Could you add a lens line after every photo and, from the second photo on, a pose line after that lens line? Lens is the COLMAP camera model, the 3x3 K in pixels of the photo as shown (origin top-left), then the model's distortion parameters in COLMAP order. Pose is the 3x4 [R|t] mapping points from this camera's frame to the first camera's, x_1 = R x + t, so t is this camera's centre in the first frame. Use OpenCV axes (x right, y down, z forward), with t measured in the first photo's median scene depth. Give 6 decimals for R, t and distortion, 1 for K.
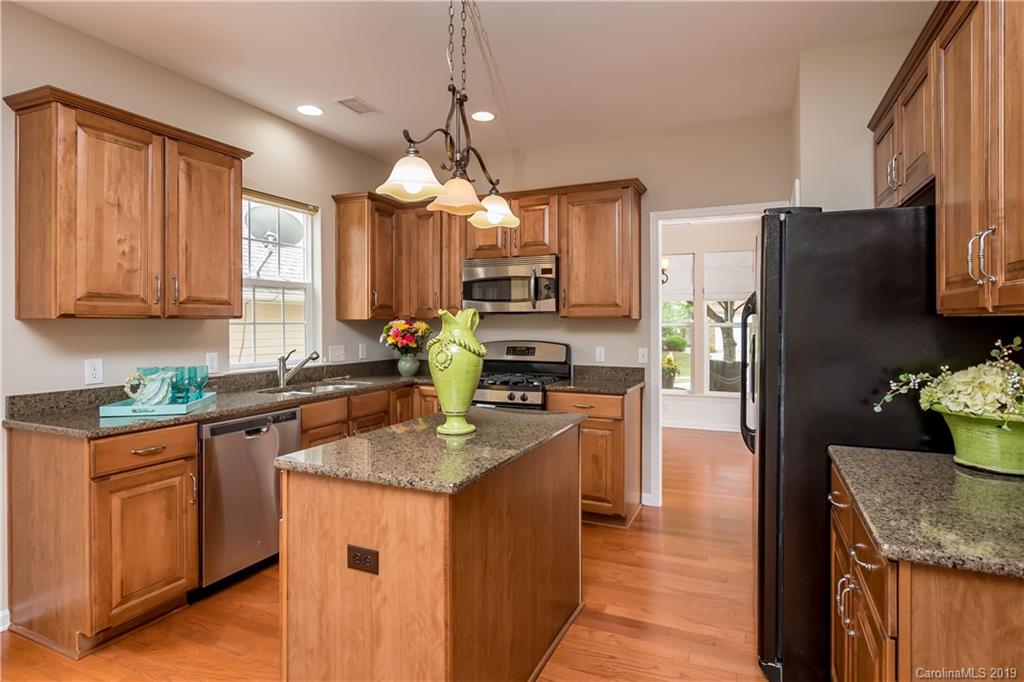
lens RADIAL K [[552.7, 0, 515.5], [0, 552.7, 322.8], [0, 0, 1]] dist [-0.000386, 0.001847]
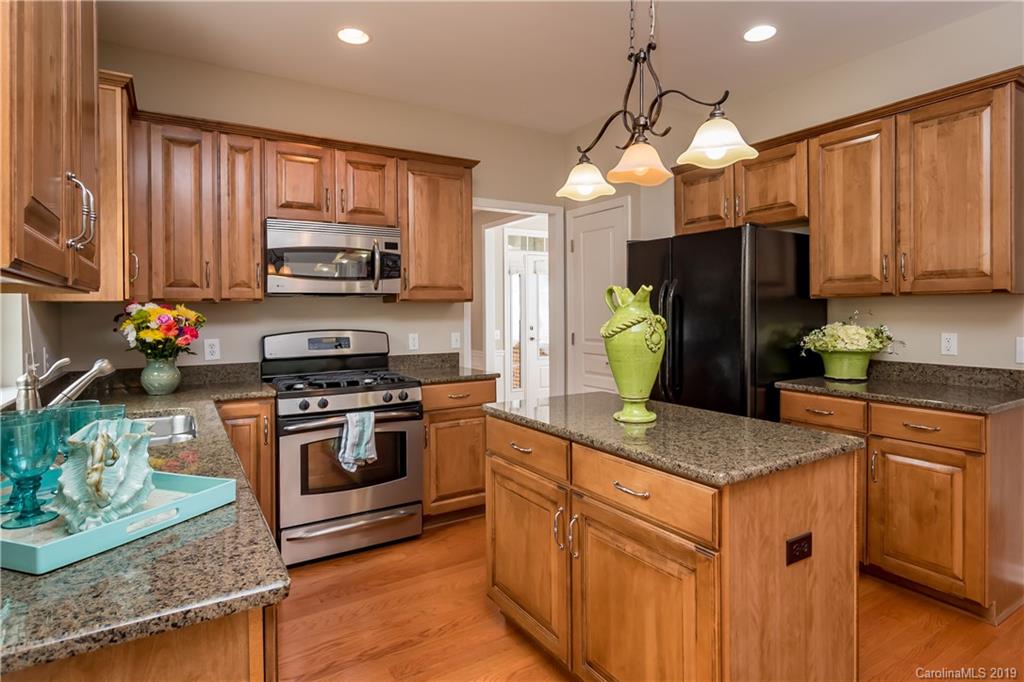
lens RADIAL K [[552.7, 0, 539.9], [0, 552.7, 316.1], [0, 0, 1]] dist [-0.000386, 0.001847]
pose [[0.543264, -0.012807, 0.839464, -0.532546], [0.010077, 0.999911, 0.008733, 0.009393], [-0.839501, 0.003715, 0.543345, 0.353945]]
